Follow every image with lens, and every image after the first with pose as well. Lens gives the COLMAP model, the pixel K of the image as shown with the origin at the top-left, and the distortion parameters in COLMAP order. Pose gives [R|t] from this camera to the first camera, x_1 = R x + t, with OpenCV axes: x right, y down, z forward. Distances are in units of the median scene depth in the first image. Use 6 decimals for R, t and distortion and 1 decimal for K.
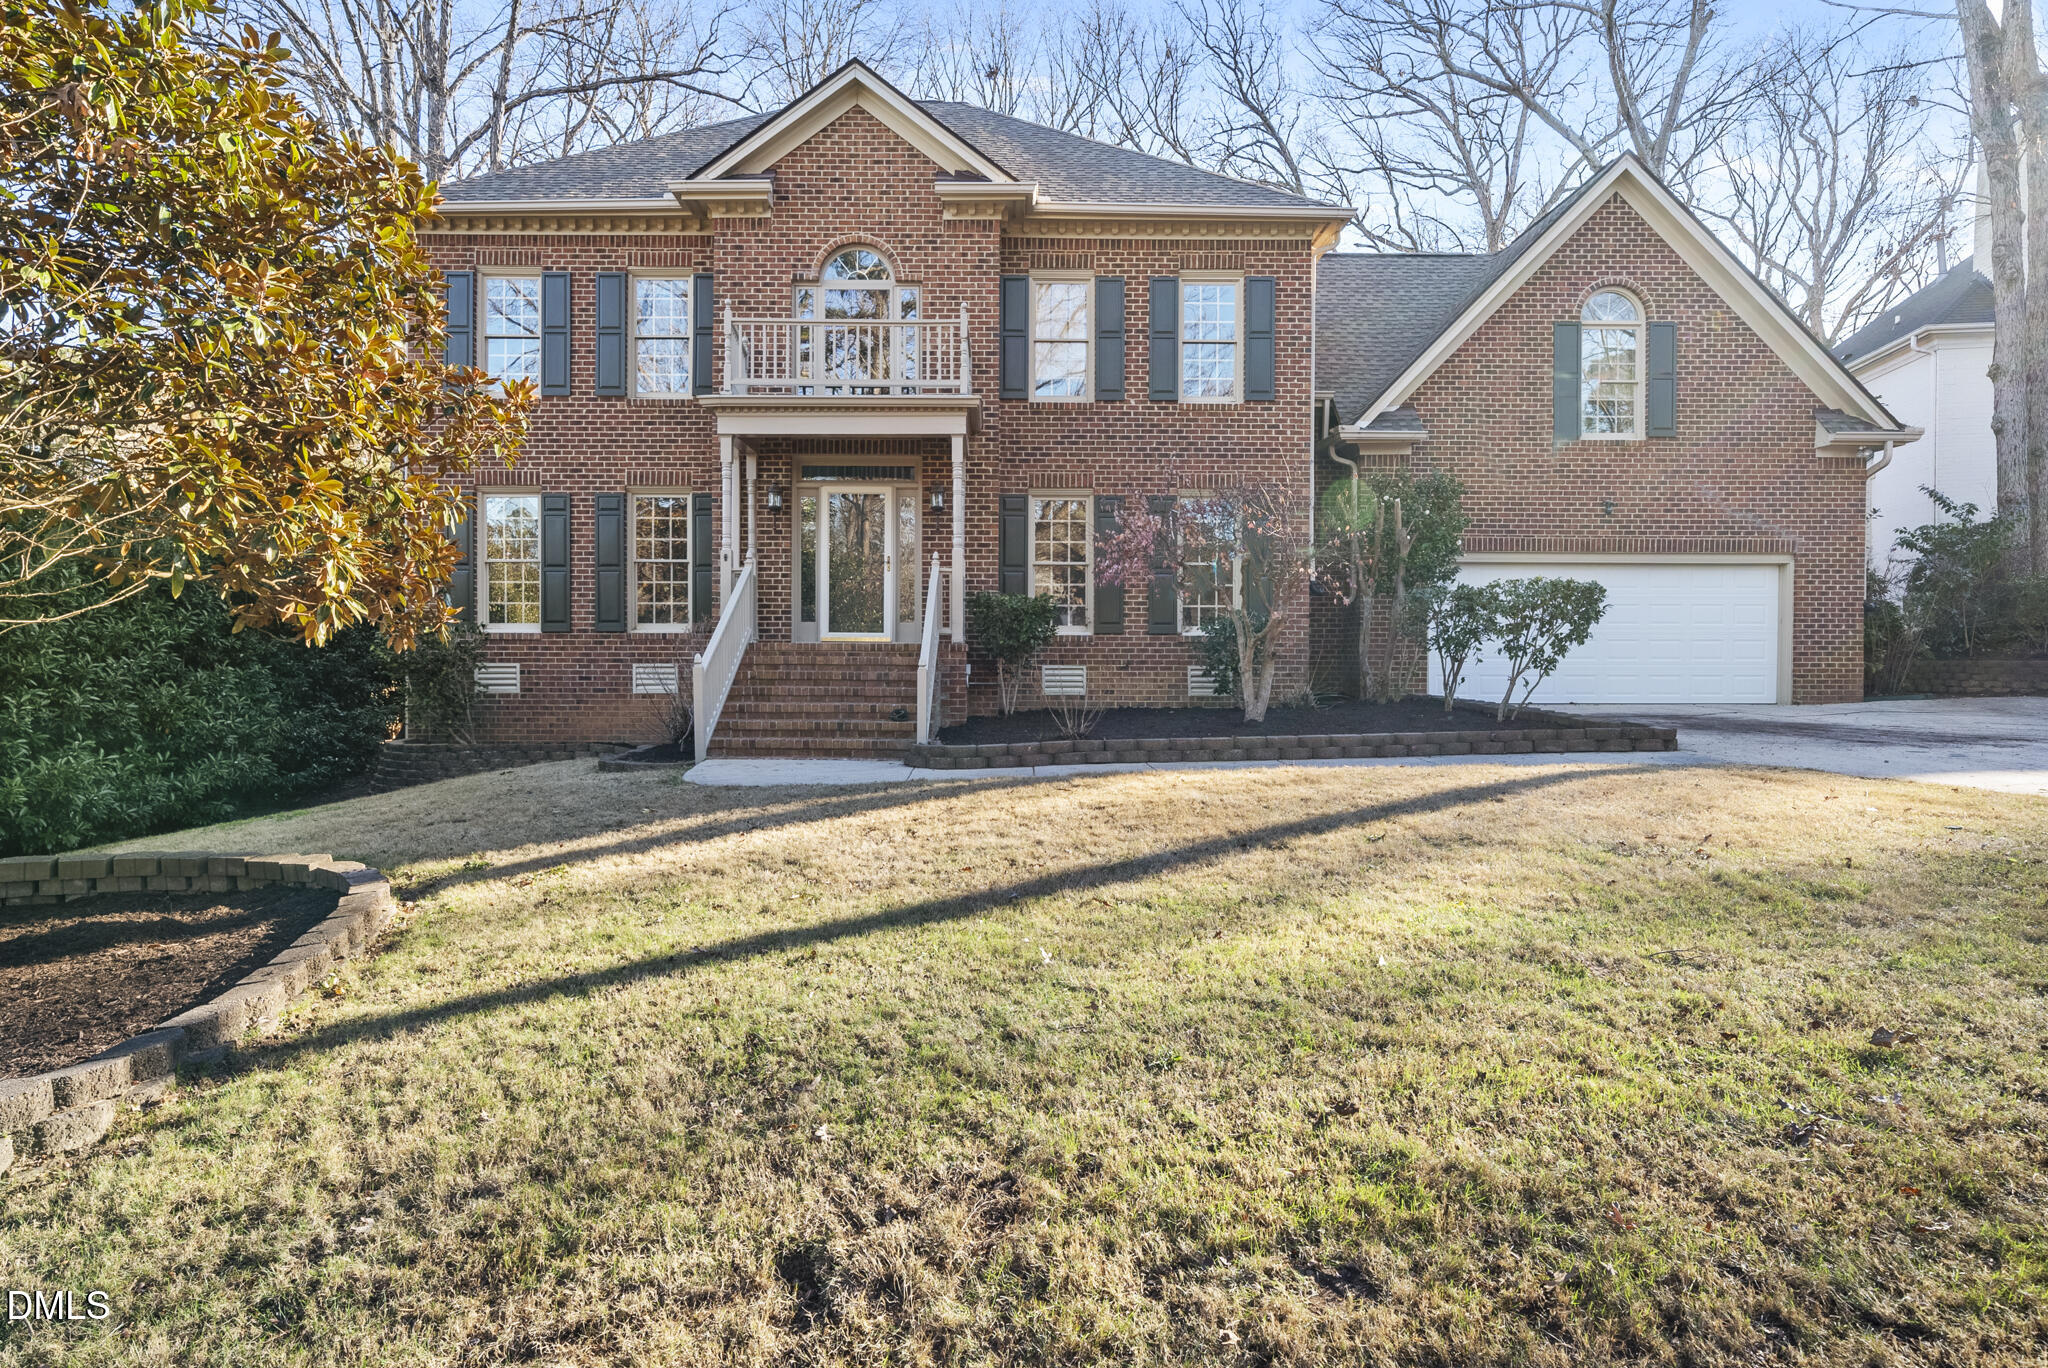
lens RADIAL K [[1124.0, 0, 1087.3], [0, 1124.0, 596.7], [0, 0, 1]] dist [0.001708, 0.000486]
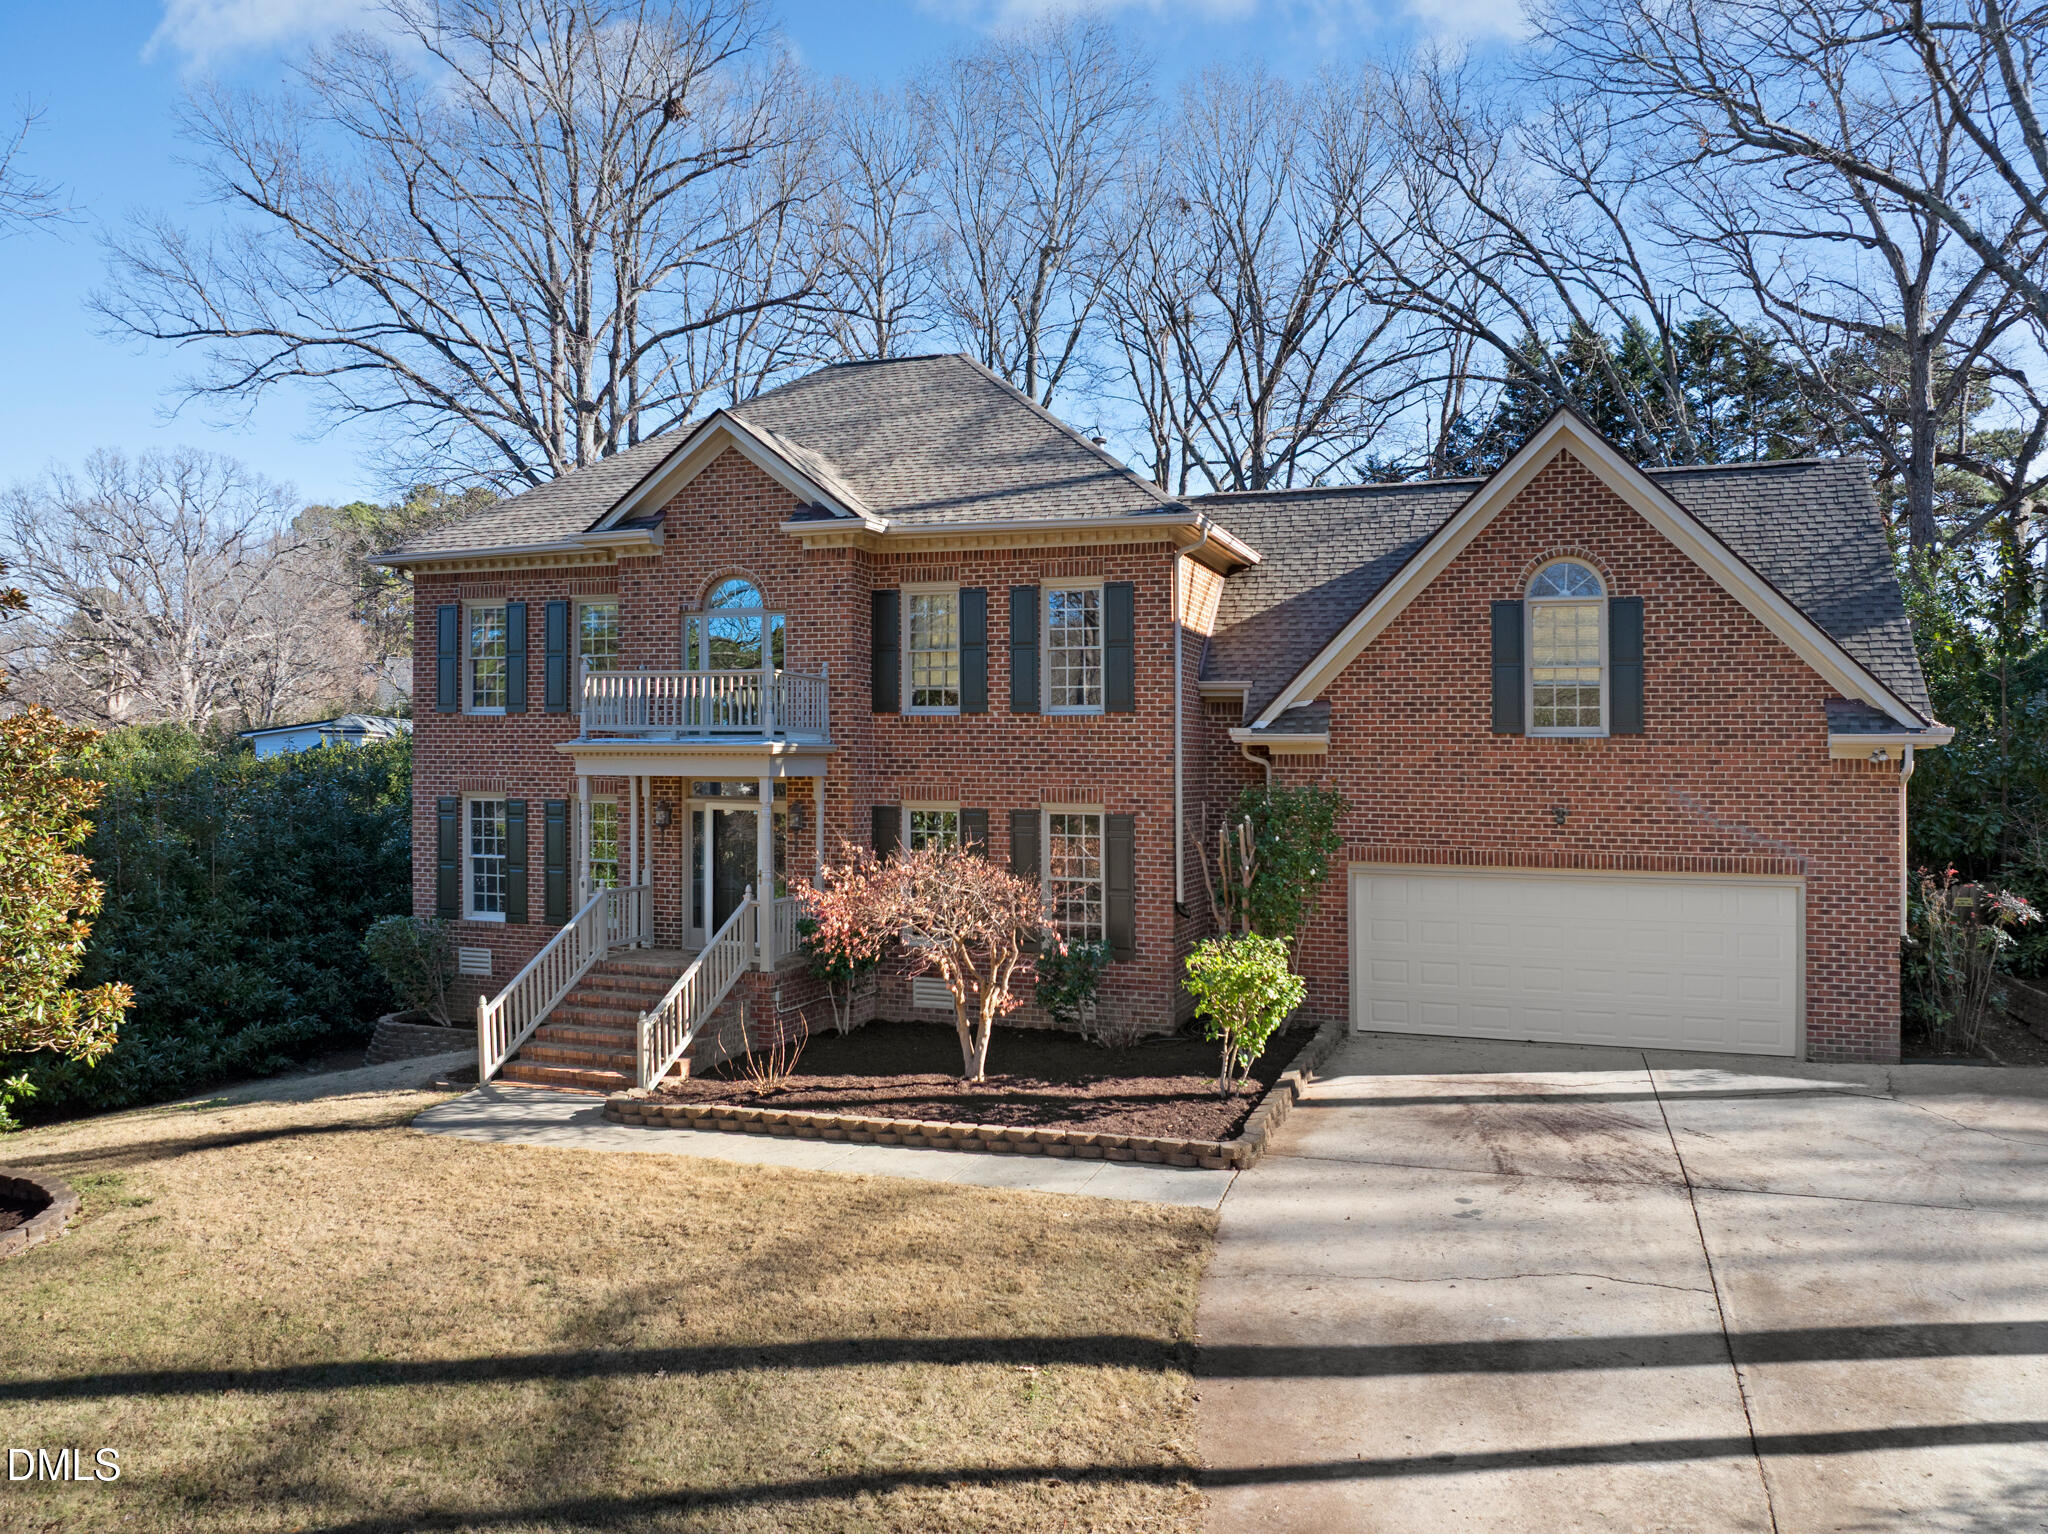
lens RADIAL K [[1393.4, 0, 1069.0], [0, 1393.4, 705.0], [0, 0, 1]] dist [-0.029119, -0.011481]
pose [[0.945556, -0.007159, -0.325381, 0.466513], [0.001536, 0.999845, -0.017533, -0.149882], [0.325456, 0.016079, 0.945420, -0.121278]]
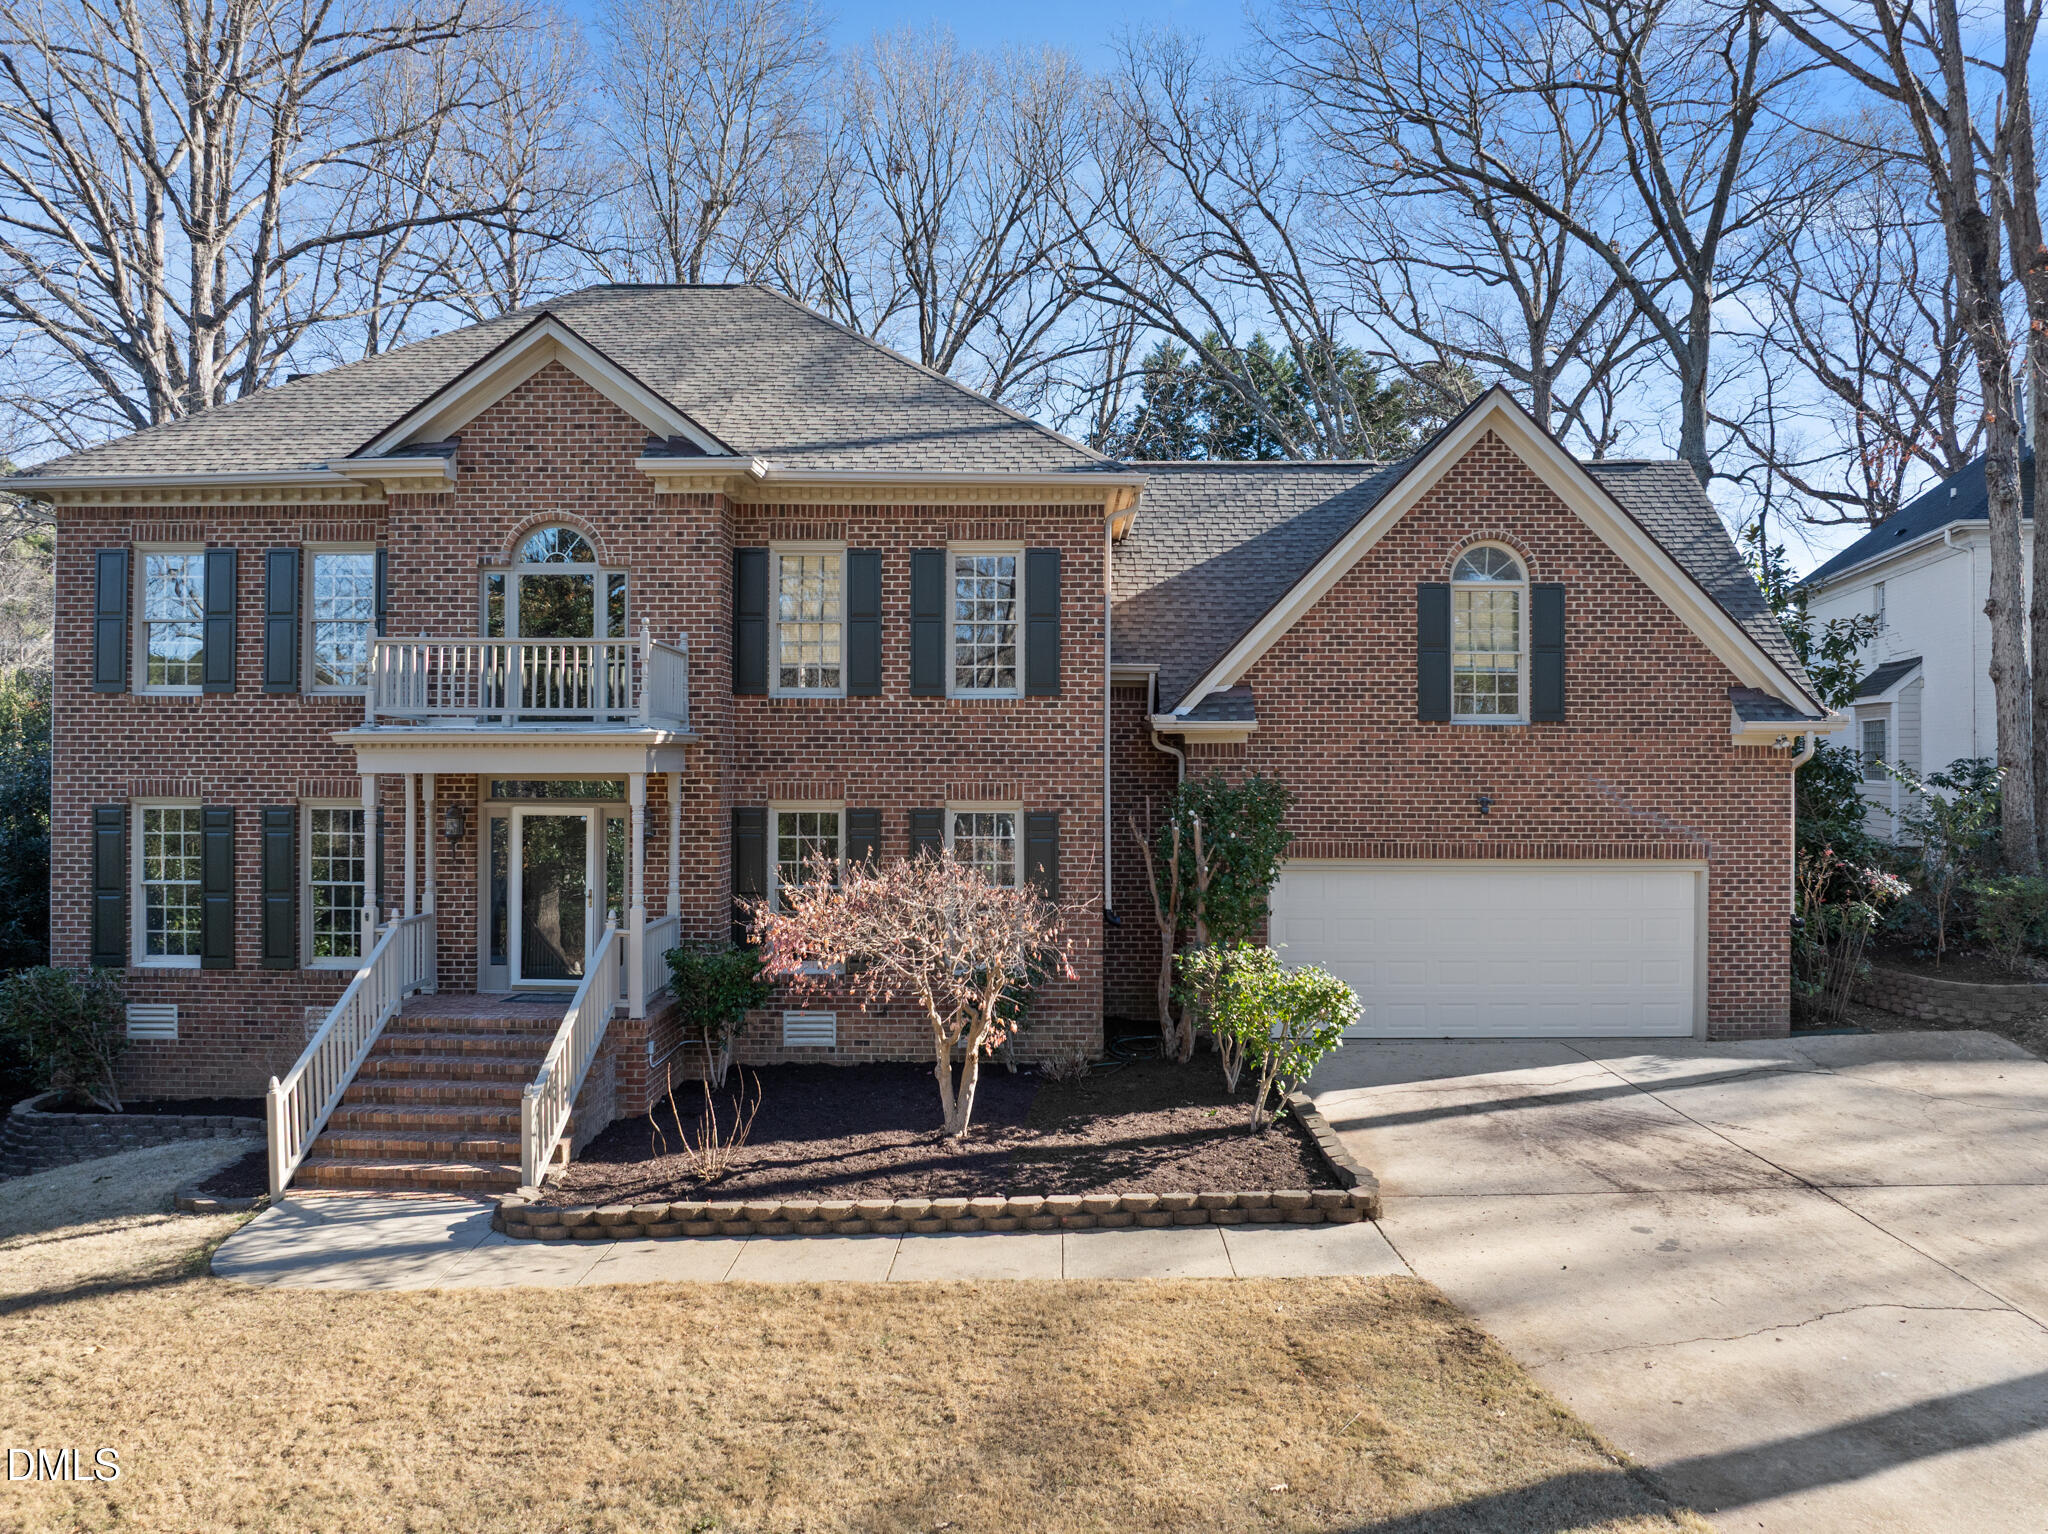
lens RADIAL K [[1393.4, 0, 1103.1], [0, 1393.4, 697.6], [0, 0, 1]] dist [-0.029119, -0.011481]
pose [[0.999940, -0.000521, -0.010966, 0.197284], [0.000315, 0.999824, -0.018773, -0.144037], [0.010973, 0.018769, 0.999764, -0.035255]]
